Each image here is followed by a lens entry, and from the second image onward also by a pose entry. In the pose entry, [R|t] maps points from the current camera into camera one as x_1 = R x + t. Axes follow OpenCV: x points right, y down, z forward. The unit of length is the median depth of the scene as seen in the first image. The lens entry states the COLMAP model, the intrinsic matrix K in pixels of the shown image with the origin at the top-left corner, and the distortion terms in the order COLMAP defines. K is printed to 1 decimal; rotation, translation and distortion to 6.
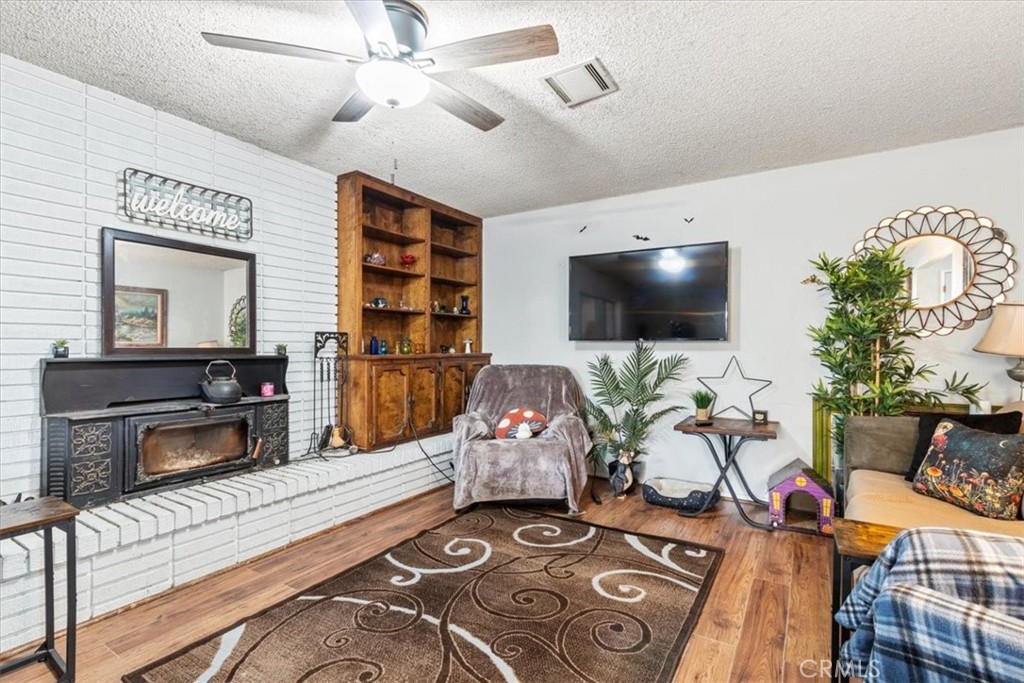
lens RADIAL K [[486.9, 0, 509.9], [0, 486.9, 344.2], [0, 0, 1]] dist [0.020993, -0.004643]
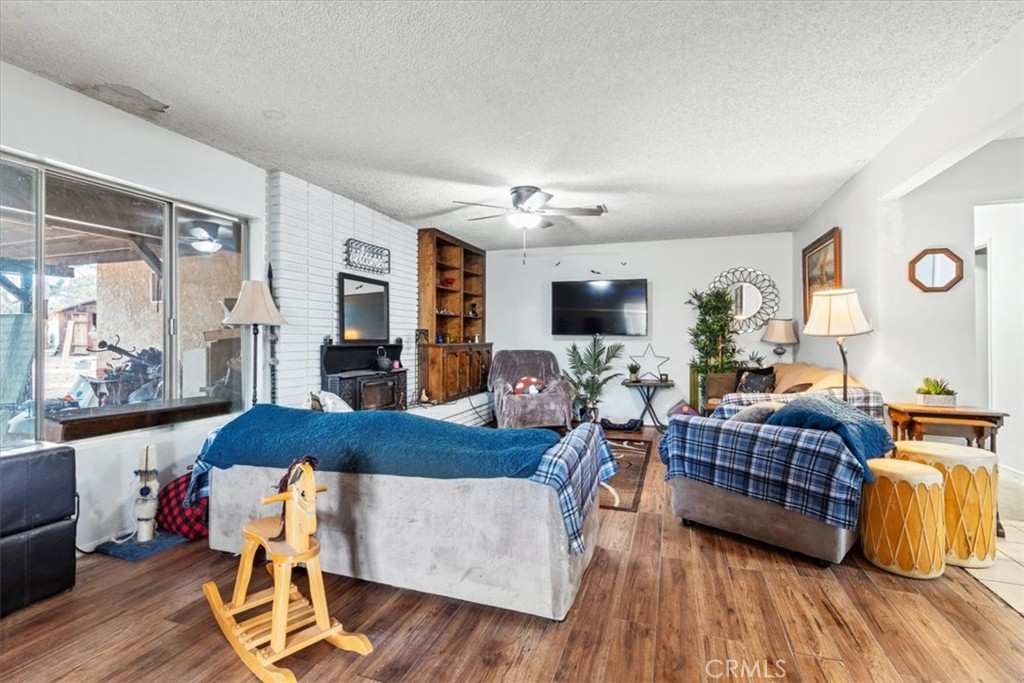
lens RADIAL K [[468.9, 0, 507.6], [0, 468.9, 337.4], [0, 0, 1]] dist [0.001764, 0.002196]
pose [[0.976783, 0.000938, 0.214229, -0.454069], [-0.002085, 0.999985, 0.005128, -0.007768], [-0.214221, -0.005455, 0.976770, -0.609033]]
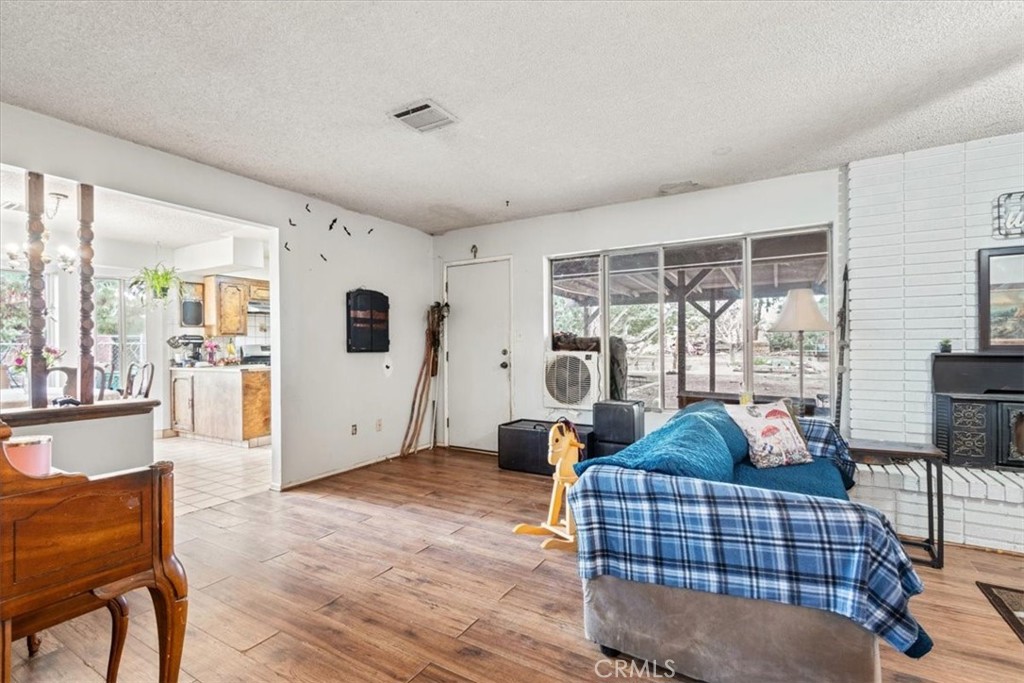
lens RADIAL K [[468.9, 0, 510.8], [0, 468.9, 350.6], [0, 0, 1]] dist [0.001764, 0.002196]
pose [[0.024079, 0.005291, -0.999696, 0.264091], [0.010739, 0.999927, 0.005550, 0.001476], [0.999652, -0.010870, 0.024020, -0.171691]]
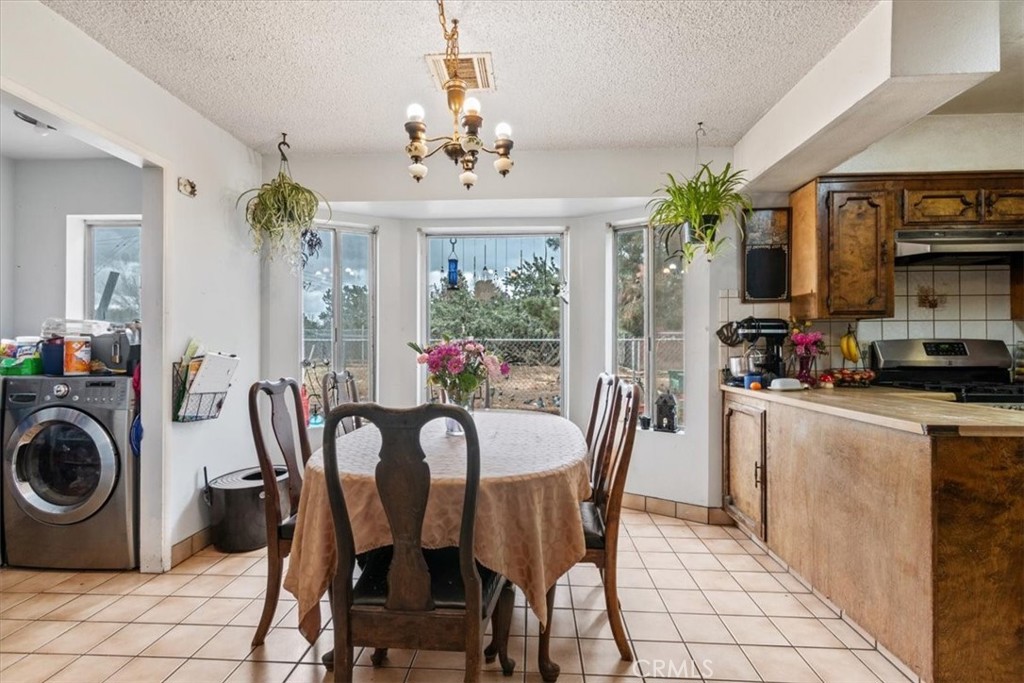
lens RADIAL K [[486.9, 0, 509.0], [0, 486.9, 345.2], [0, 0, 1]] dist [0.020993, -0.004643]
pose [[-0.870487, -0.002902, -0.492183, -0.820703], [-0.001010, 0.999991, -0.004109, -0.009926], [0.492191, -0.003080, -0.870482, -0.866300]]
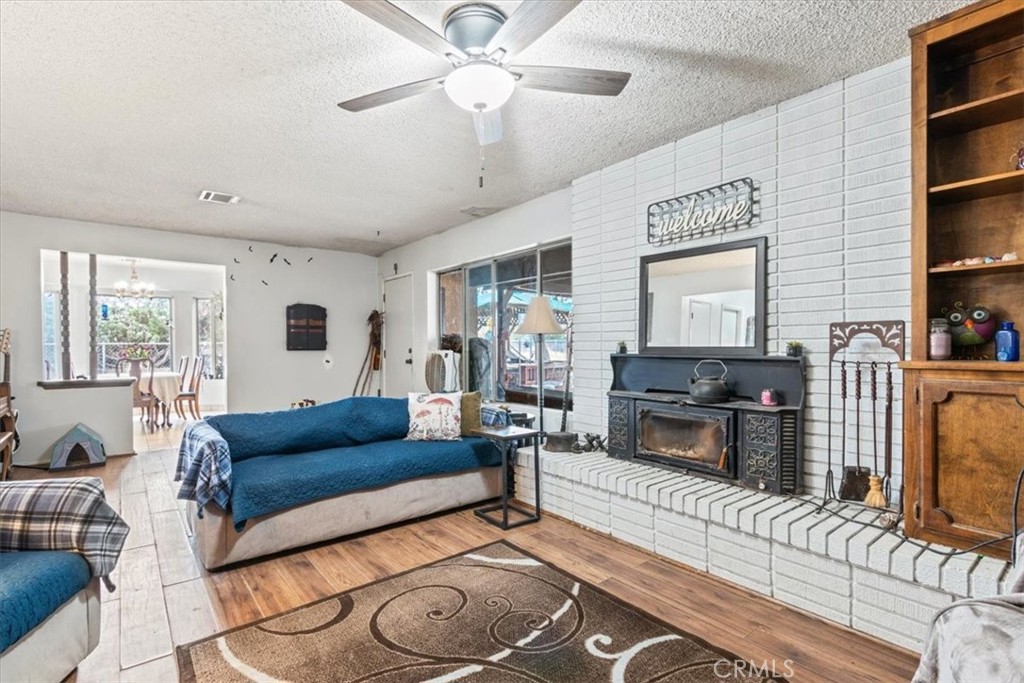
lens RADIAL K [[486.9, 0, 502.7], [0, 486.9, 349.6], [0, 0, 1]] dist [0.020993, -0.004643]
pose [[-0.341995, 0.006127, -0.939682, 0.423925], [0.007835, 0.999963, 0.003668, 0.005566], [0.939669, -0.006108, -0.342031, 0.837980]]
